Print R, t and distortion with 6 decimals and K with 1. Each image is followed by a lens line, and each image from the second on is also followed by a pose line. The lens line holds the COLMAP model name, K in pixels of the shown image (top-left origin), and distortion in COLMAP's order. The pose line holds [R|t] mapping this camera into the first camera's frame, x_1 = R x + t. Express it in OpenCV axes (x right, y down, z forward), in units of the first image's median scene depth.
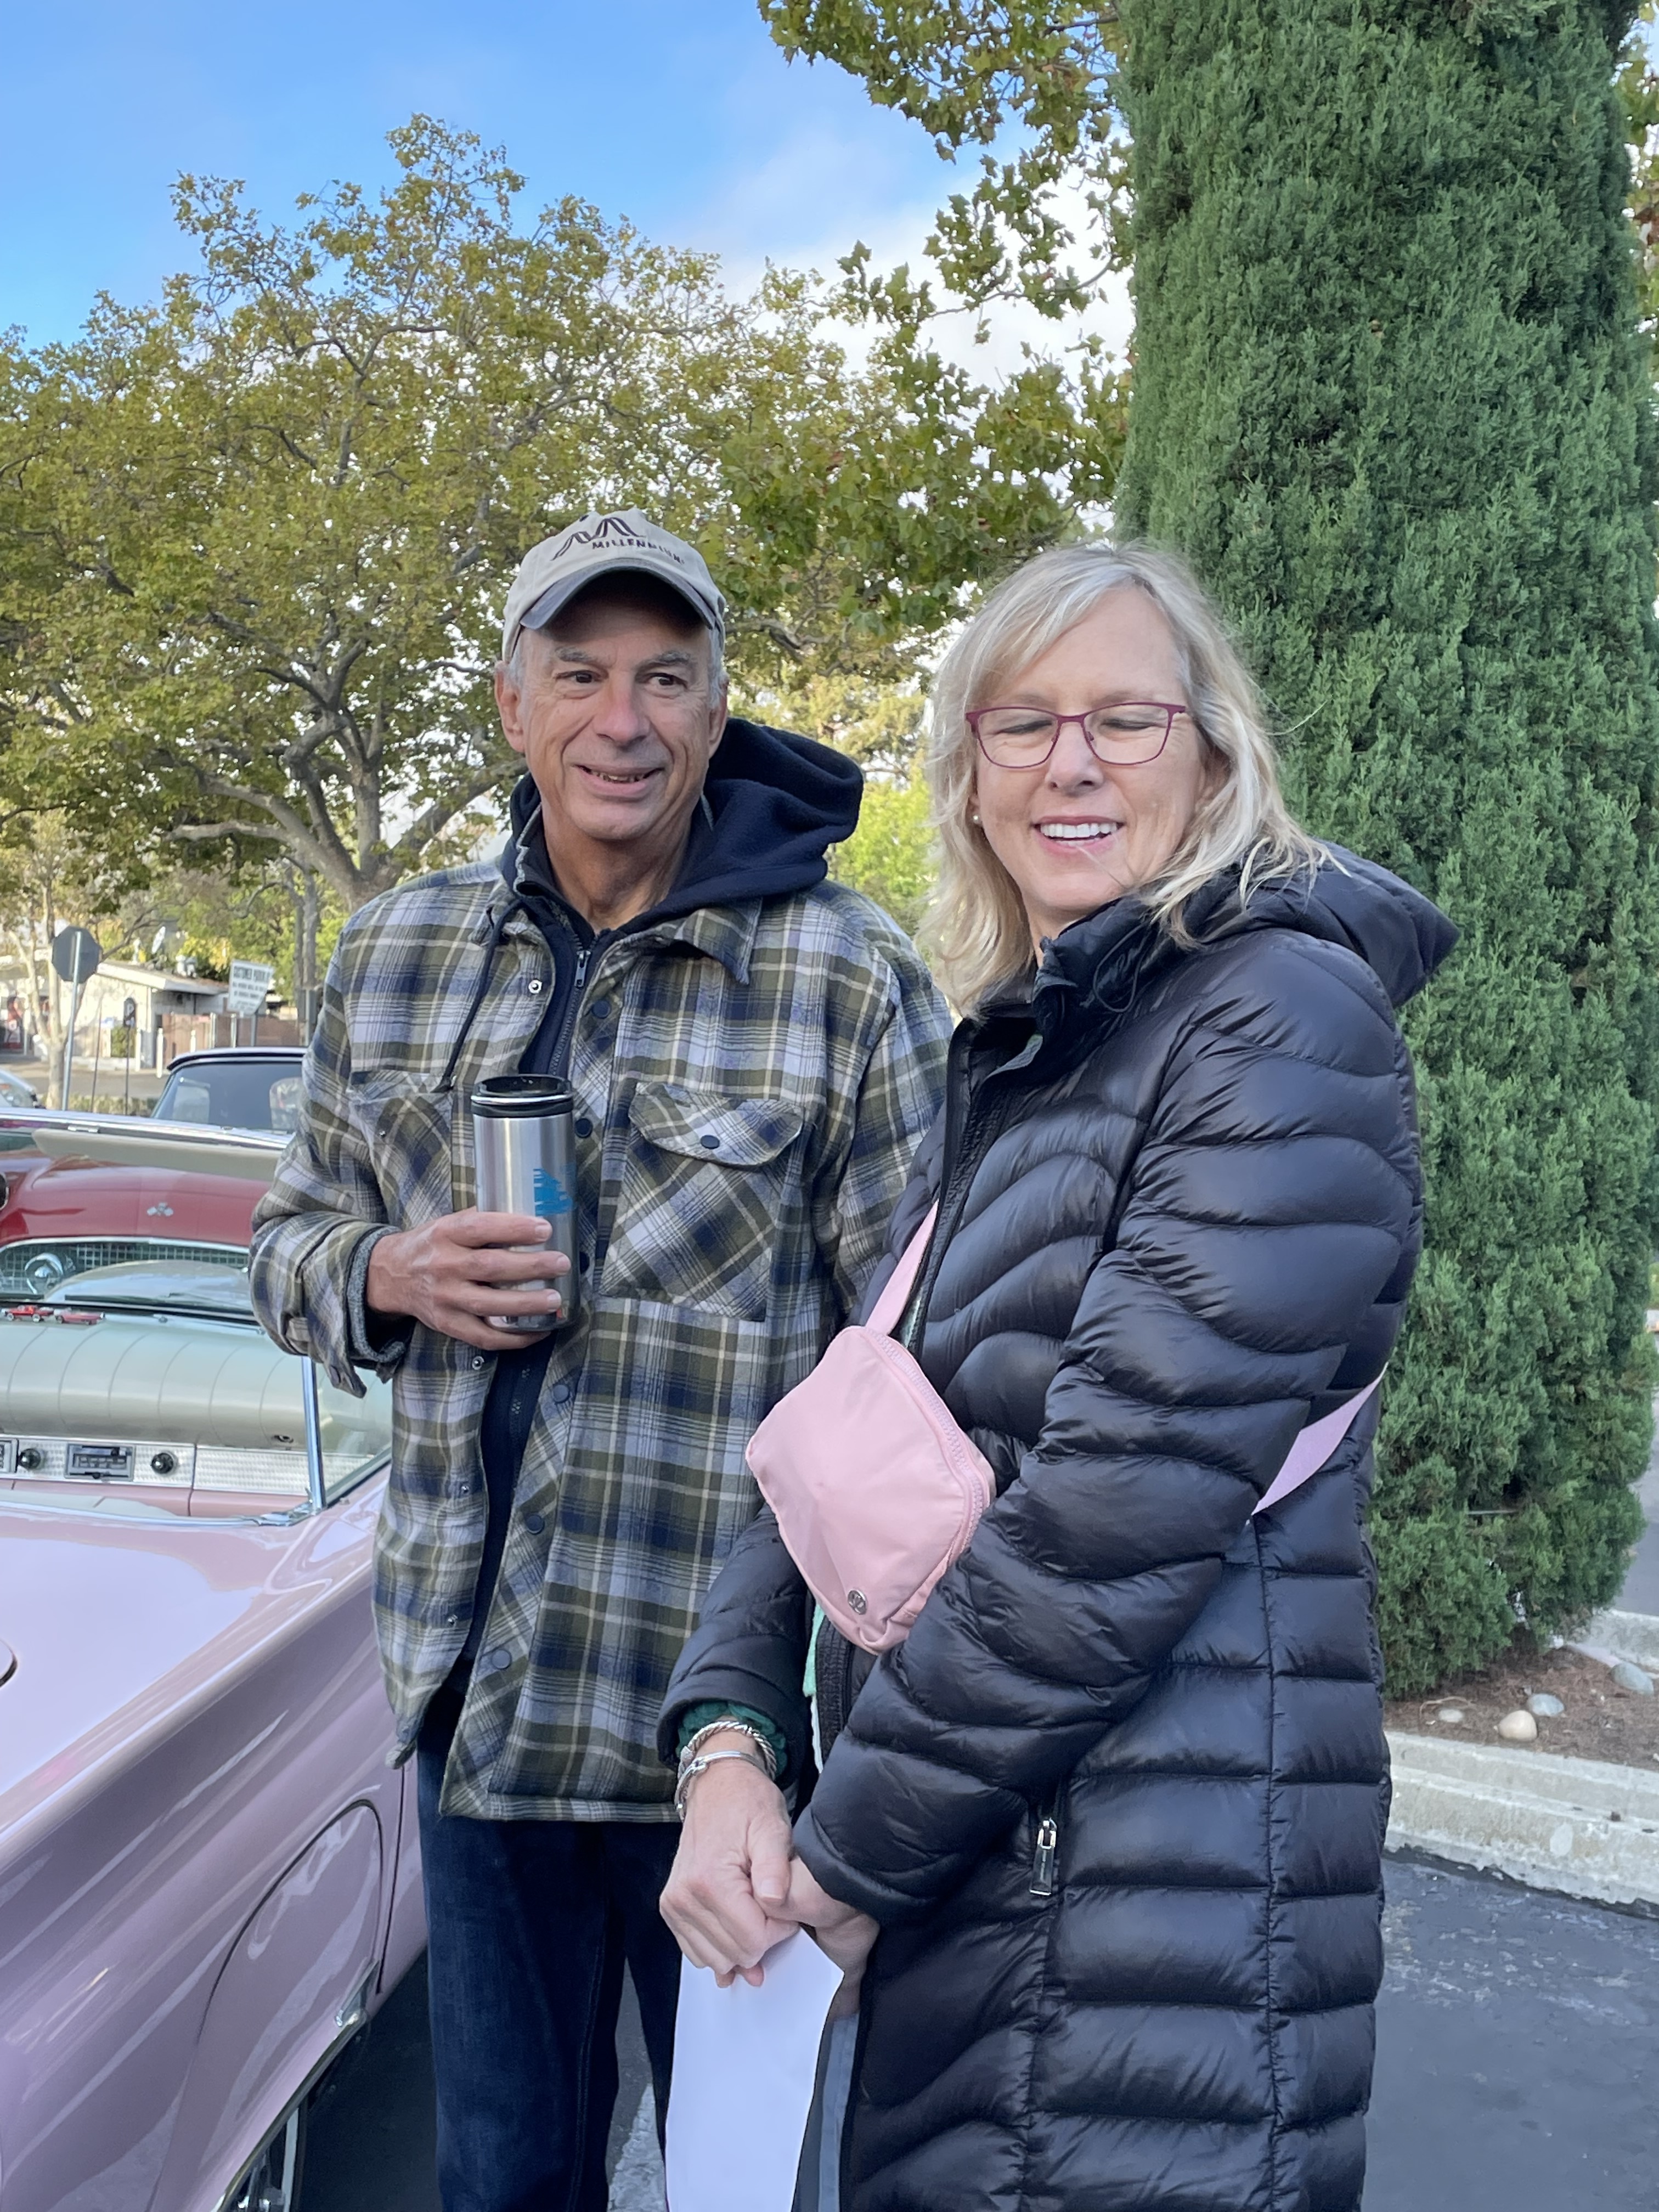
lens RADIAL K [[2826.8, 0, 796.9], [0, 2826.8, 1174.8], [0, 0, 1]] dist [0.078767, -0.077637]
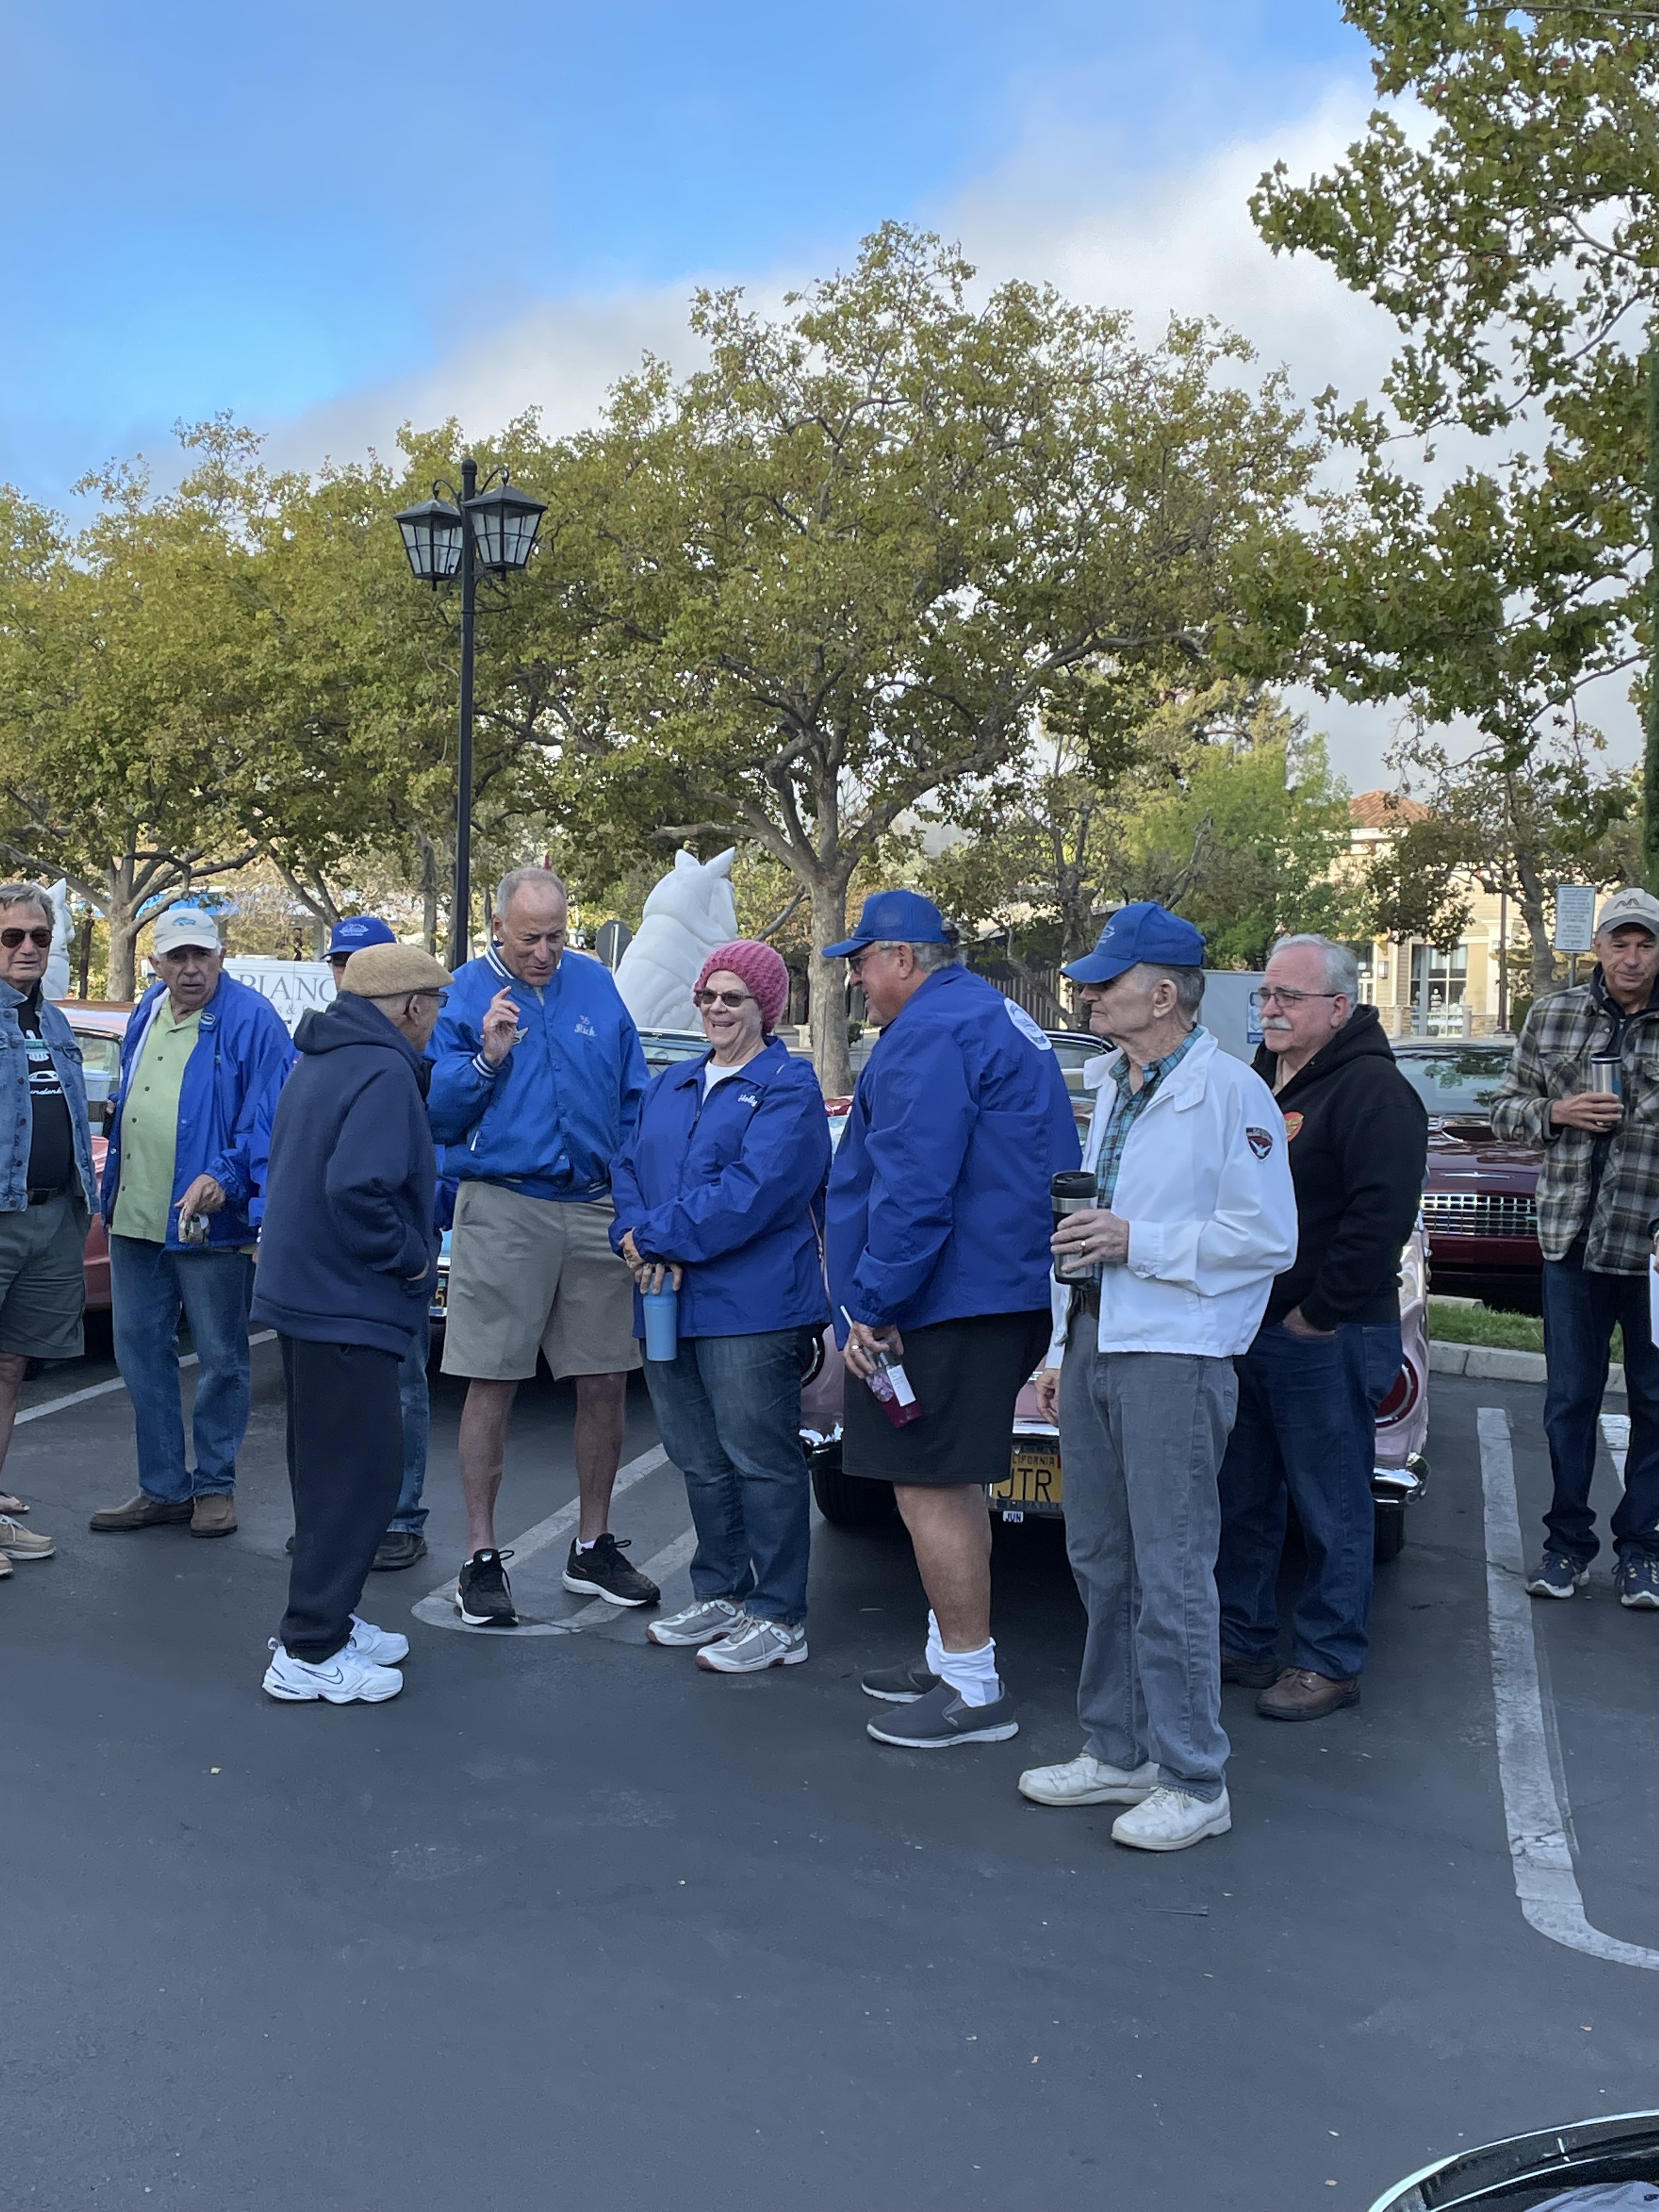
lens RADIAL K [[2796.2, 0, 798.5], [0, 2796.2, 1142.5], [0, 0, 1]] dist [0.123125, -0.310780]
pose [[0.993486, -0.011536, -0.113373, -0.075160], [0.012101, 0.999918, 0.004305, 0.003909], [0.113314, -0.005649, 0.993543, -0.287607]]
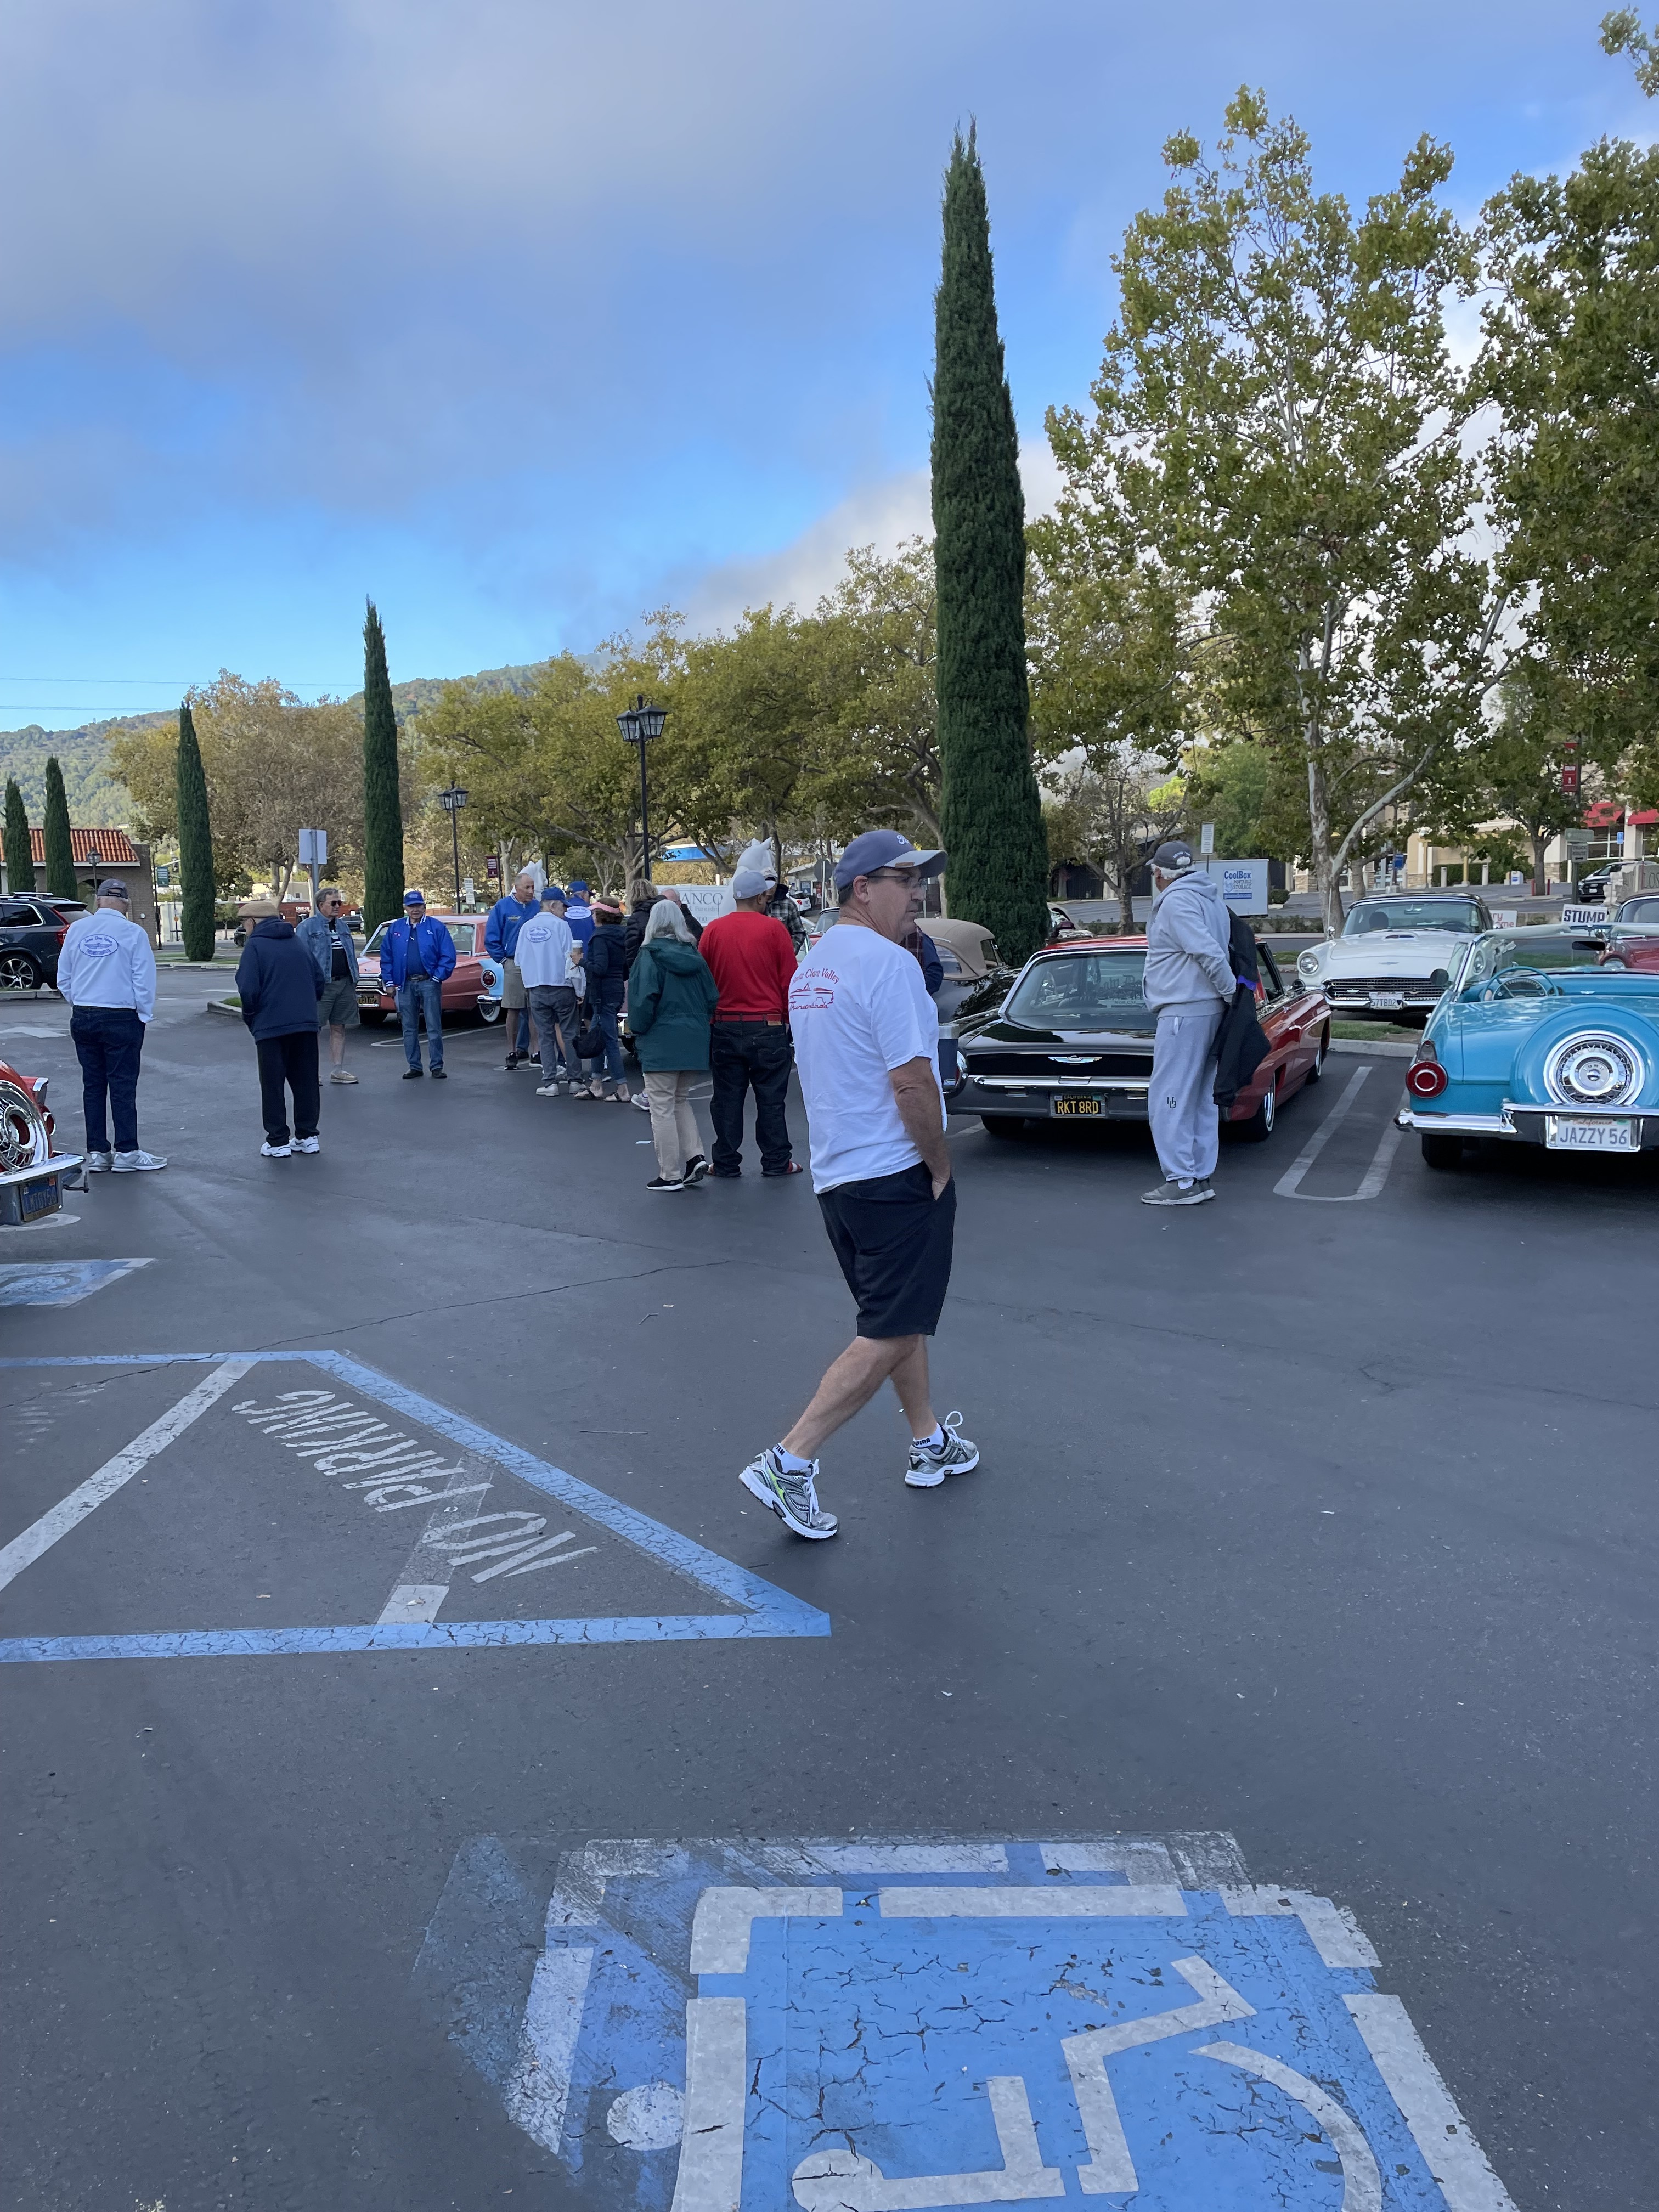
lens RADIAL K [[1643.0, 0, 807.0], [0, 1643.0, 1092.1], [0, 0, 1]] dist [0.100146, -0.109406]
pose [[0.957707, -0.032901, -0.285857, 0.247861], [0.054818, 0.996109, 0.069008, 0.030013], [0.282474, -0.081759, 0.955784, -0.719792]]
